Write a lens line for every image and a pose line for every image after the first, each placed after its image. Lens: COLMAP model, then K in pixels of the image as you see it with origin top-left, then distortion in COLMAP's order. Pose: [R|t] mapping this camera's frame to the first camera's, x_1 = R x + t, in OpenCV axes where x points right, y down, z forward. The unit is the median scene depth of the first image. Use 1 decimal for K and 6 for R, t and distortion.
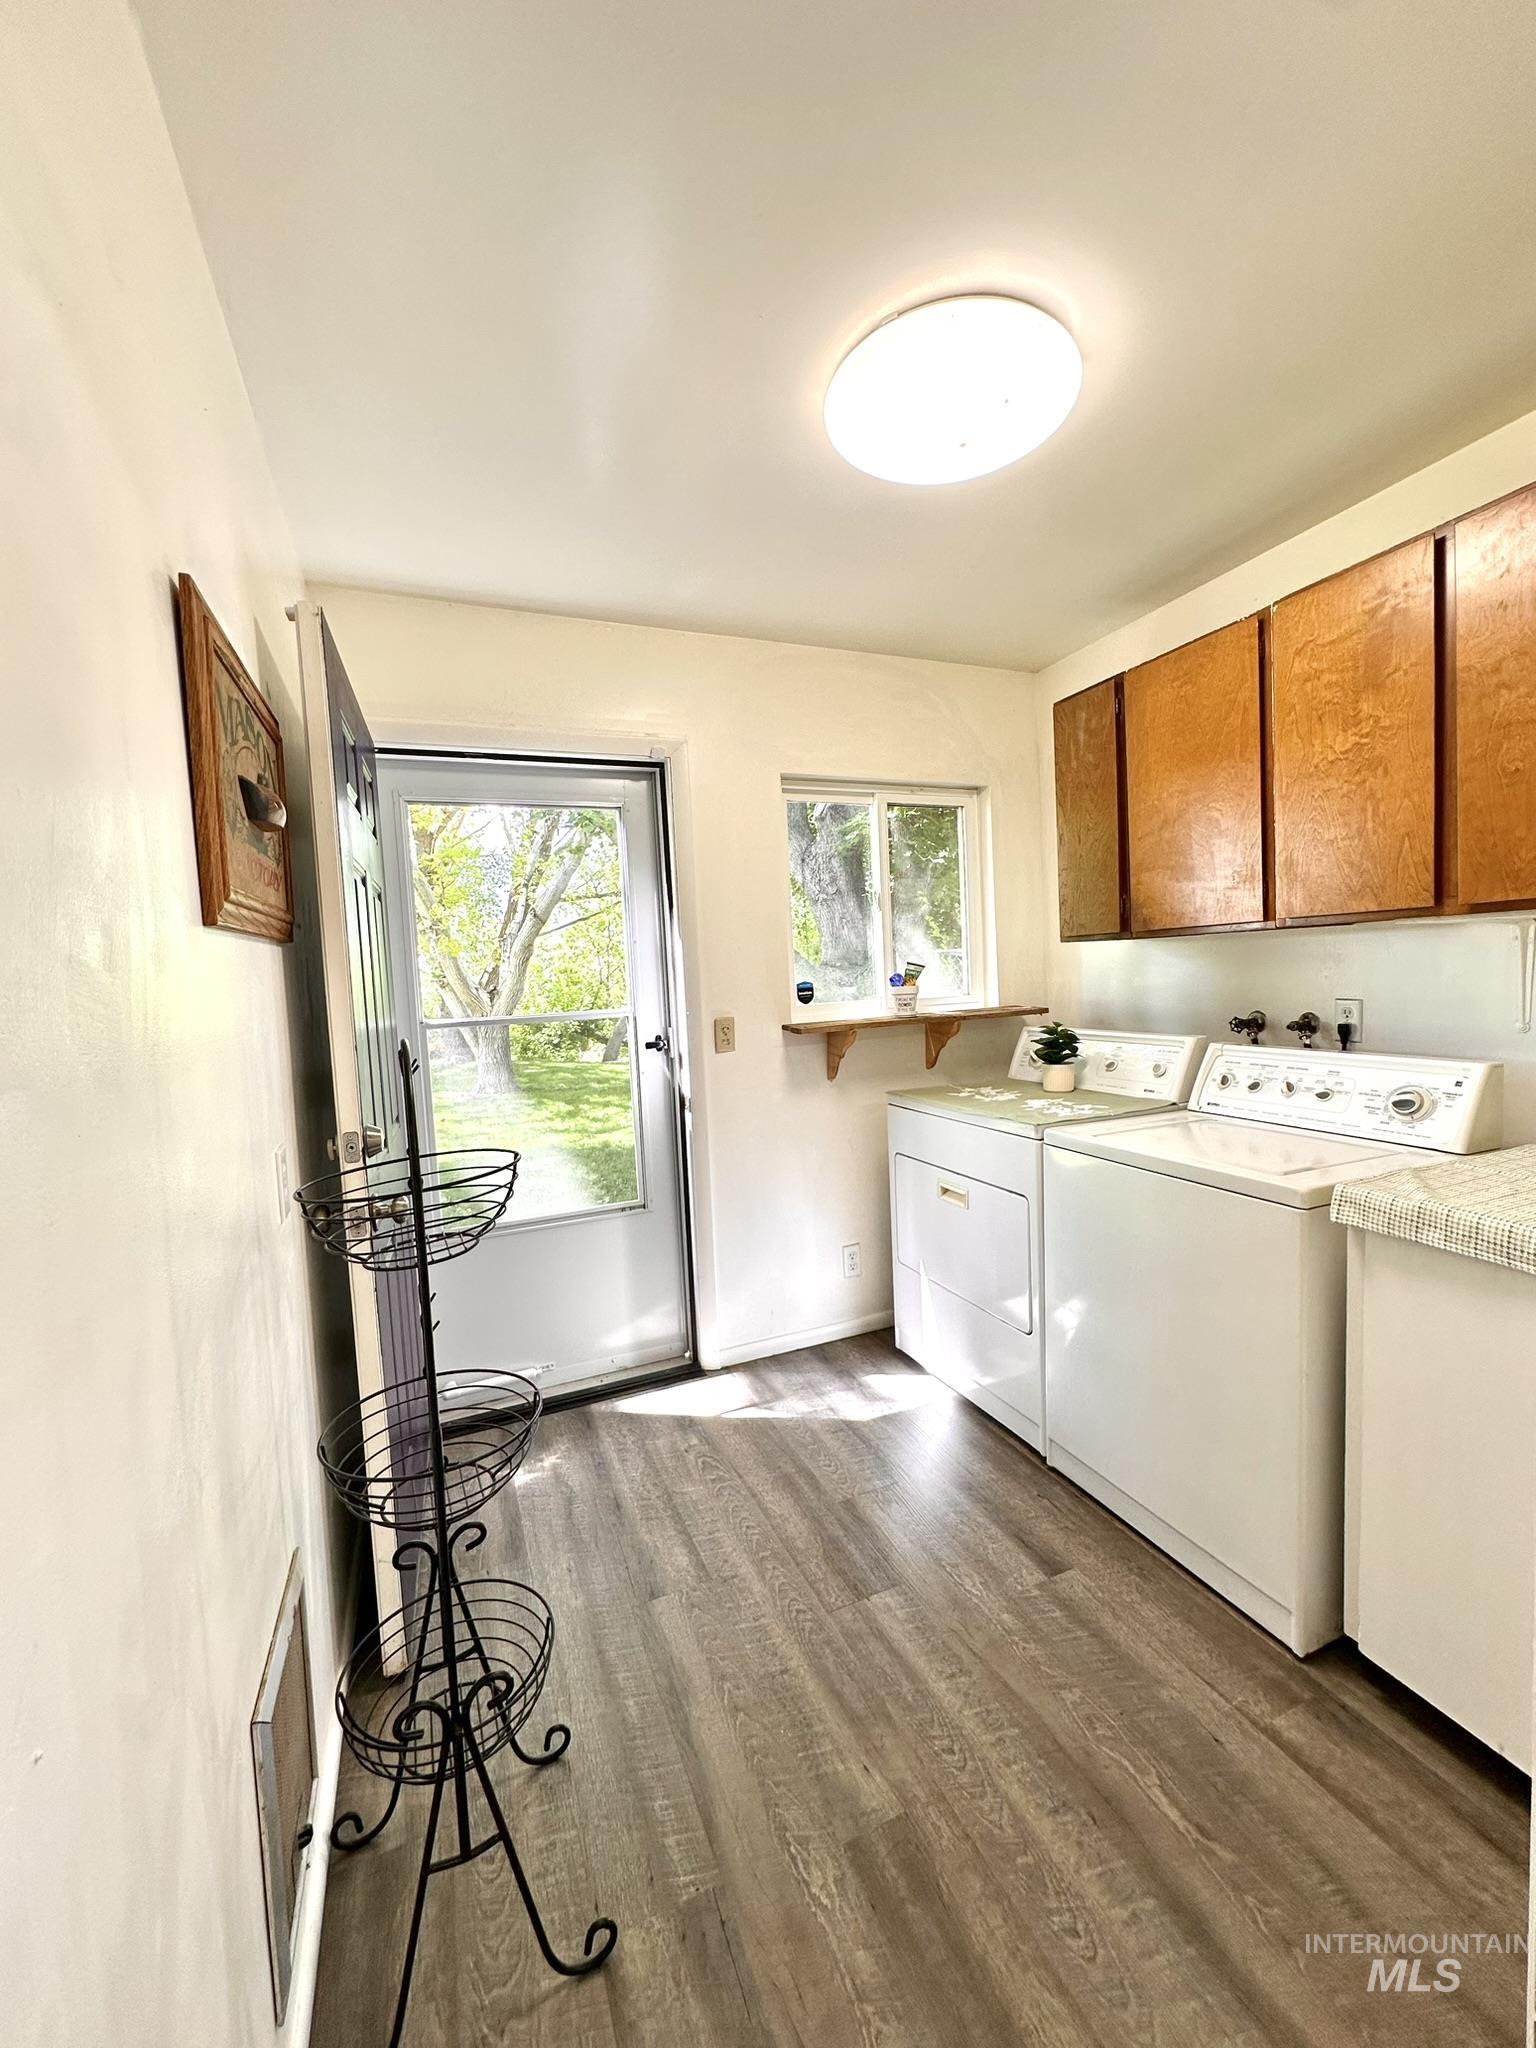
lens RADIAL K [[816.0, 0, 770.7], [0, 816.0, 1024.7], [0, 0, 1]] dist [-0.004101, 0.001055]
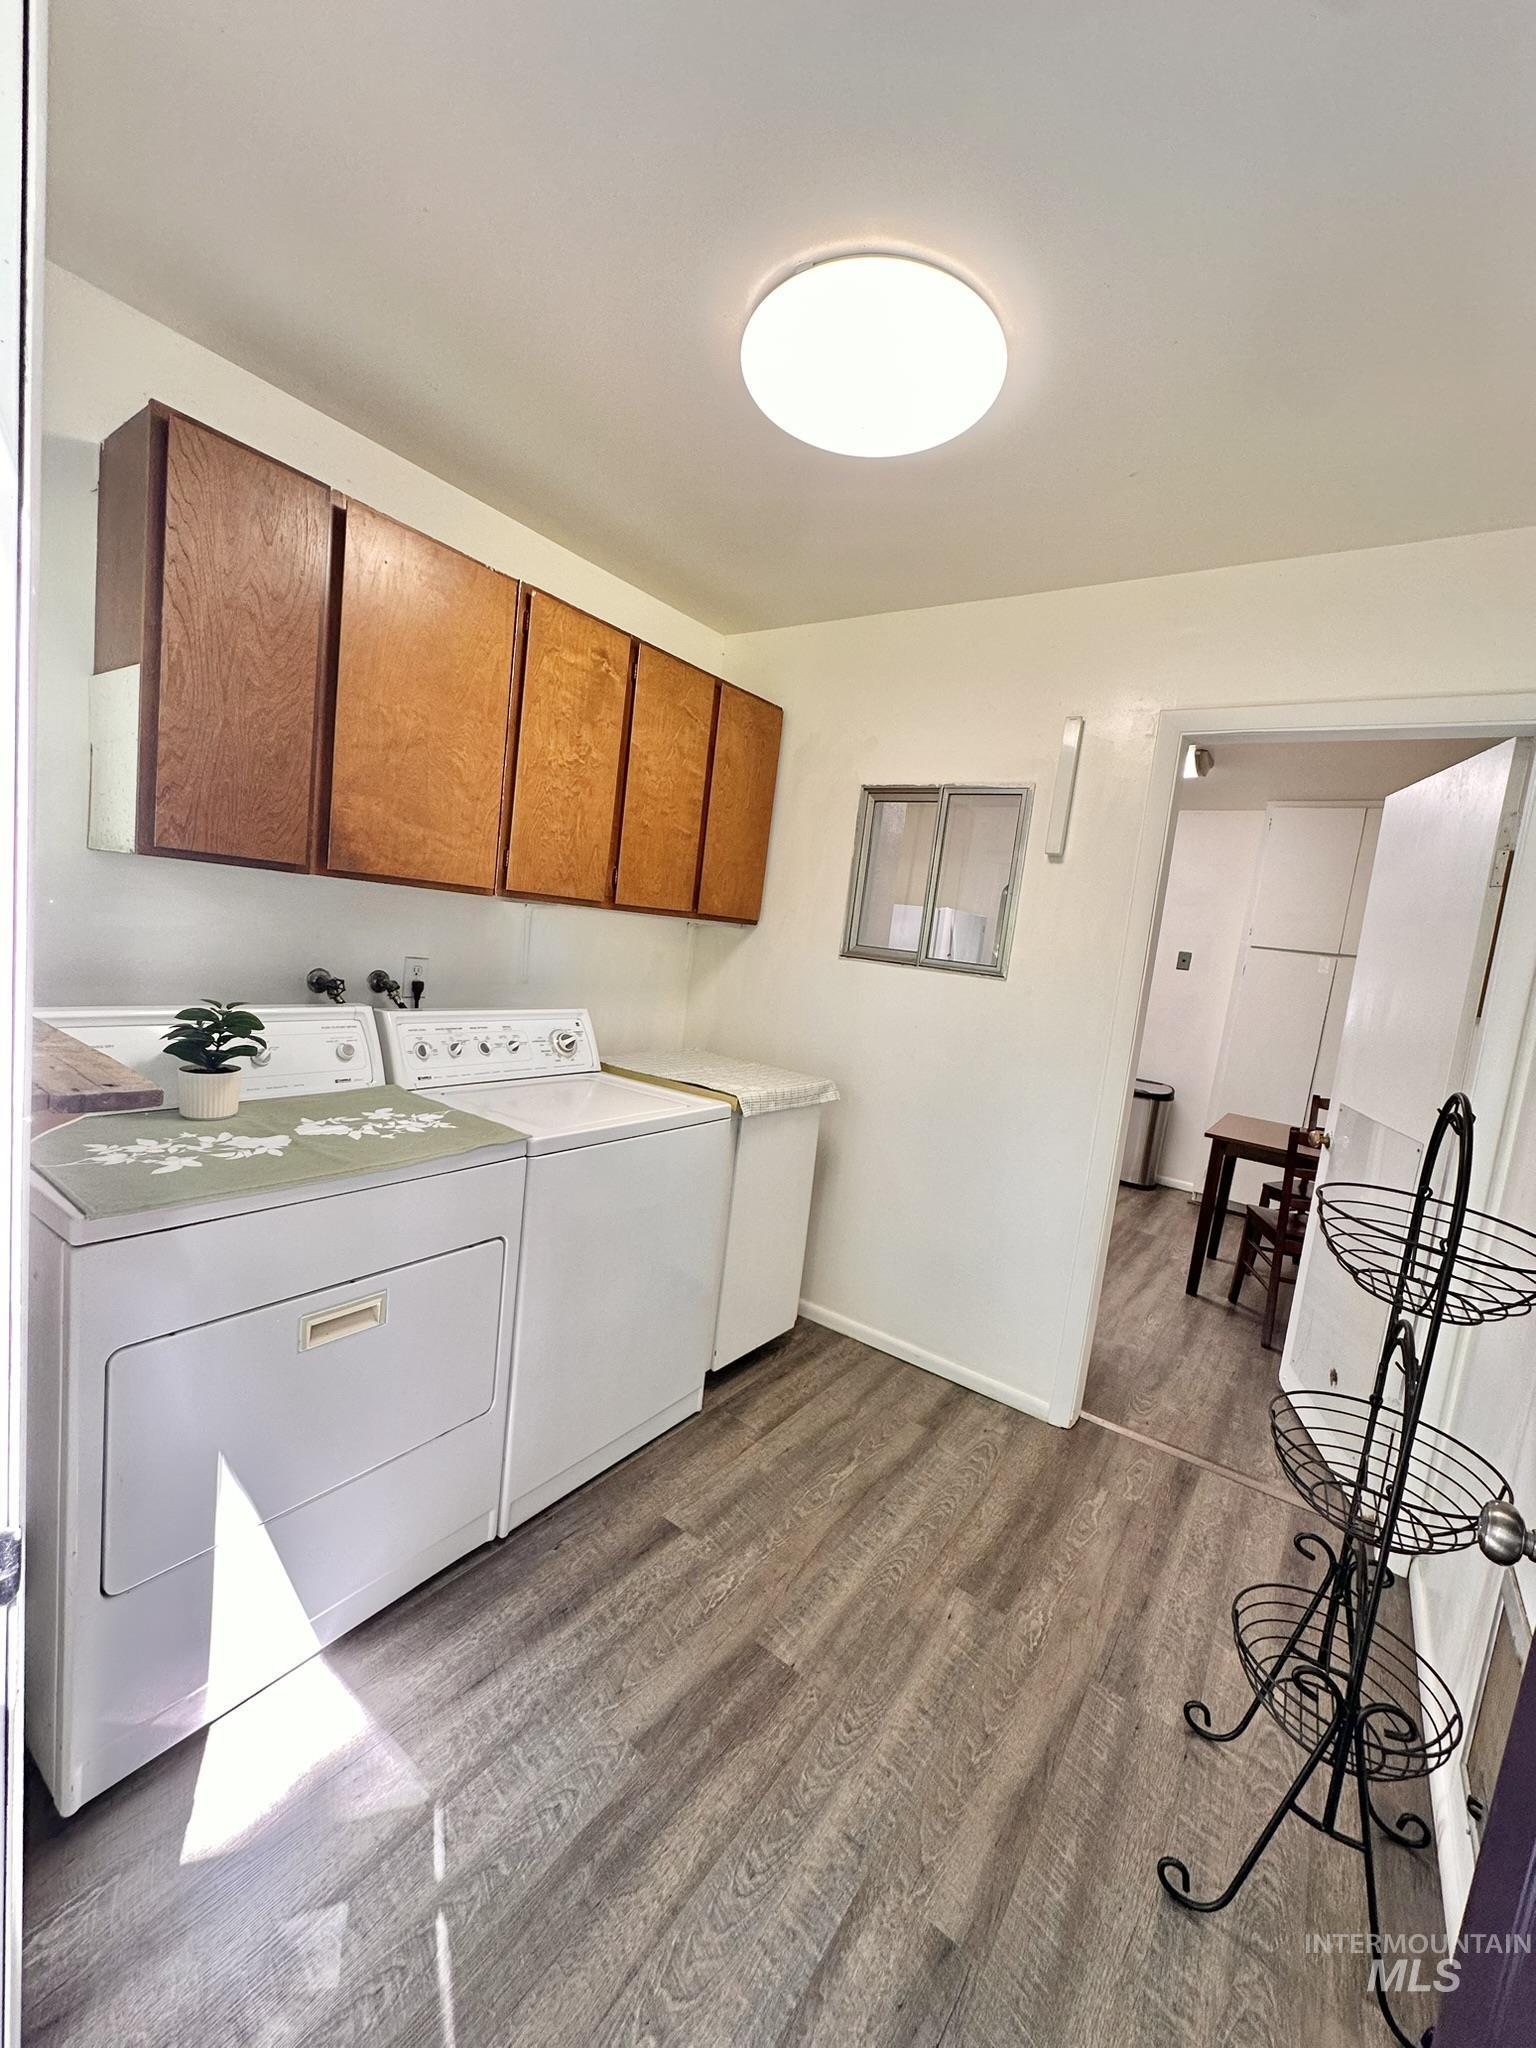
lens RADIAL K [[816.0, 0, 770.7], [0, 816.0, 1024.7], [0, 0, 1]] dist [-0.004101, 0.001055]
pose [[-0.528827, -0.112830, 0.841197, -0.742103], [-0.034242, 0.993154, 0.111685, -0.134281], [-0.848039, 0.030257, -0.529070, 2.010320]]
